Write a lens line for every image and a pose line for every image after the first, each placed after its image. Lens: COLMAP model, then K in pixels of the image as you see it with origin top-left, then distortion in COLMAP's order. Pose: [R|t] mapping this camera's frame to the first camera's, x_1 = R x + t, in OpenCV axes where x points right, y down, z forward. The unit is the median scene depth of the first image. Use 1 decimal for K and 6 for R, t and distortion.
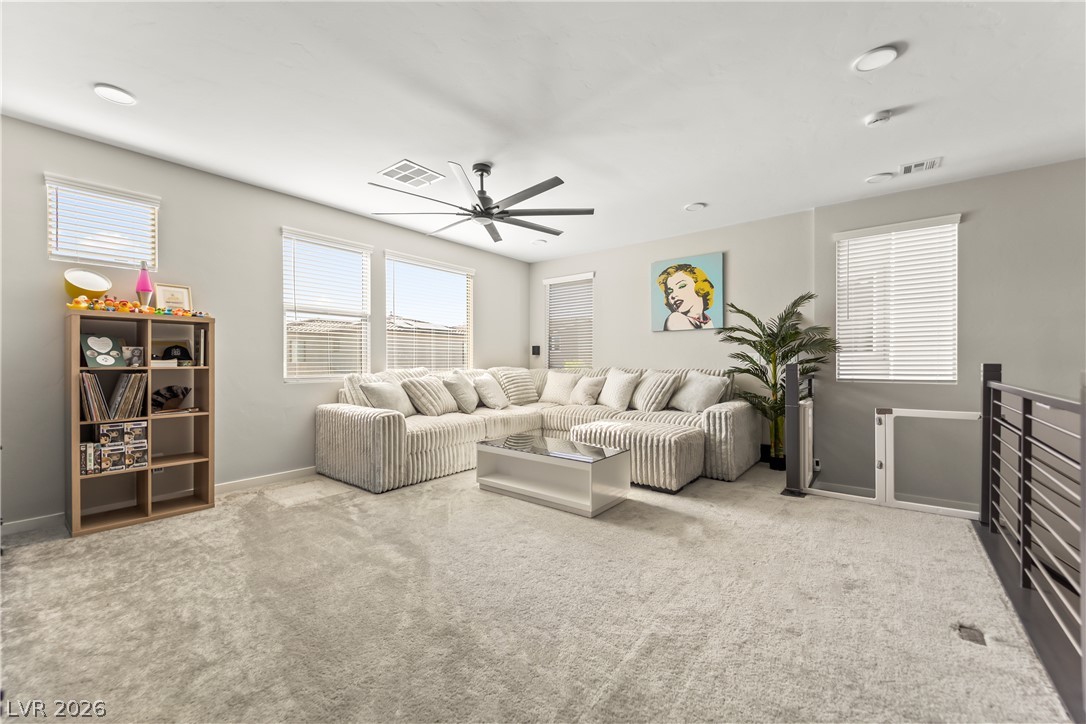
lens RADIAL K [[424.5, 0, 543.0], [0, 424.5, 362.0], [0, 0, 1]] dist [-0.000133, -0.000040]
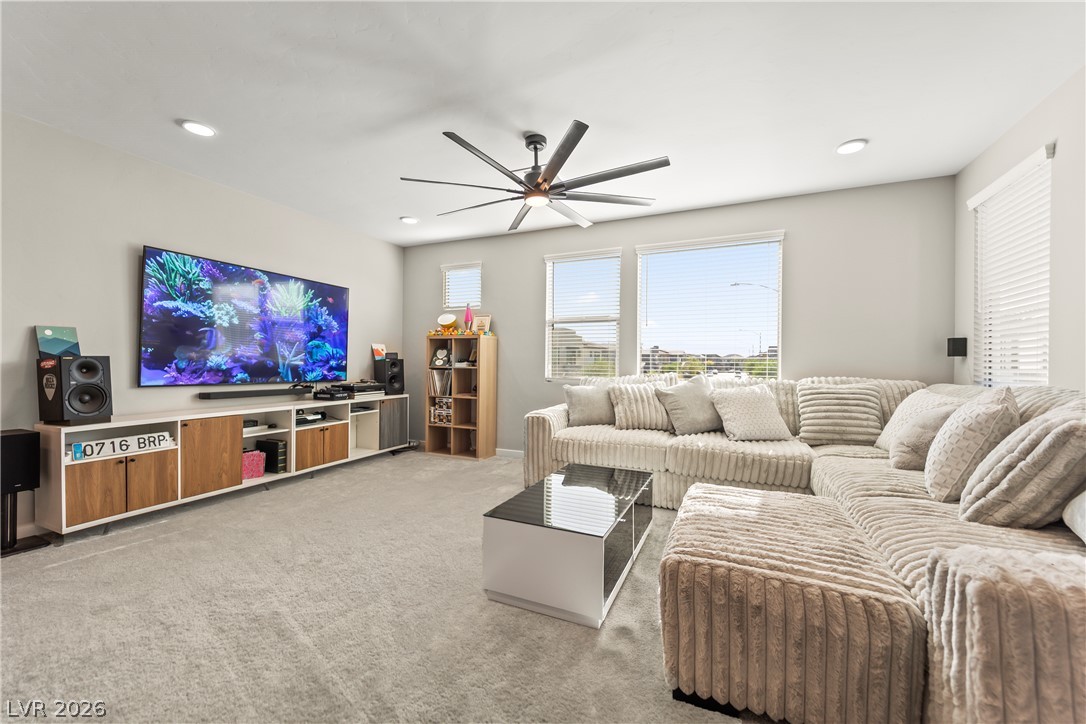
lens RADIAL K [[424.5, 0, 543.0], [0, 424.5, 362.0], [0, 0, 1]] dist [-0.000133, -0.000040]
pose [[0.253603, -0.001749, -0.967307, 0.481845], [-0.013144, 0.999900, -0.005254, -0.001577], [0.967219, 0.014046, 0.253555, 0.558581]]
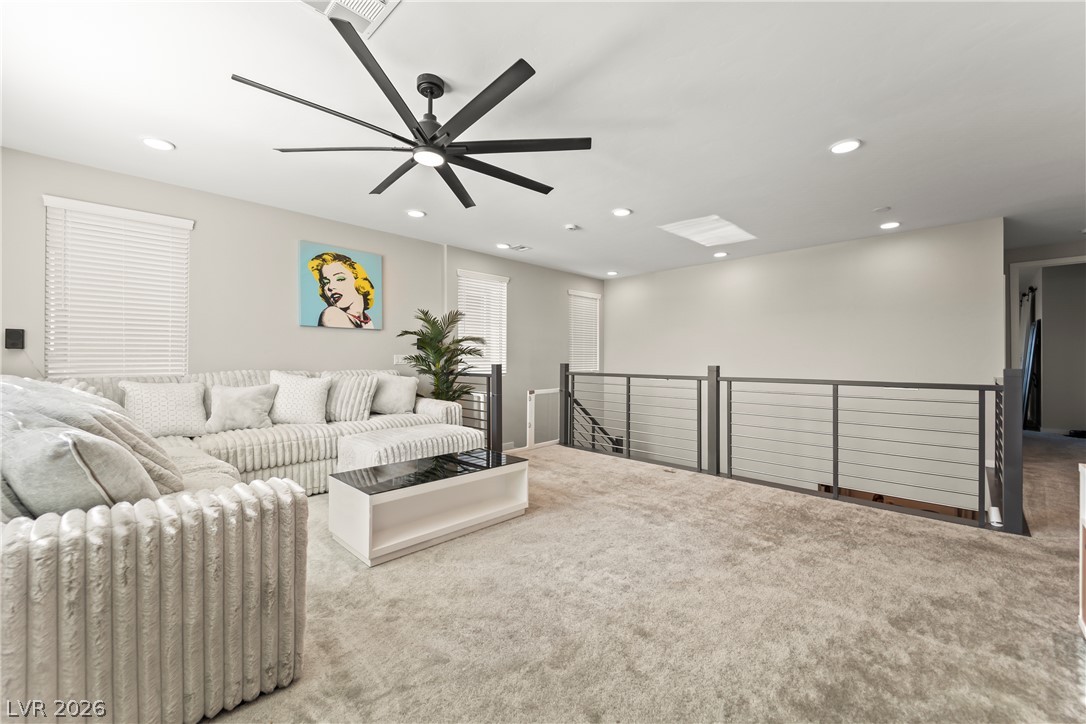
lens RADIAL K [[435.6, 0, 534.8], [0, 435.6, 359.2], [0, 0, 1]] dist [0.000893, -0.008963]
pose [[0.104662, 0.006309, 0.994488, -0.578134], [0.000265, 0.999980, -0.006372, -0.002068], [-0.994508, 0.000930, 0.104658, 0.520867]]
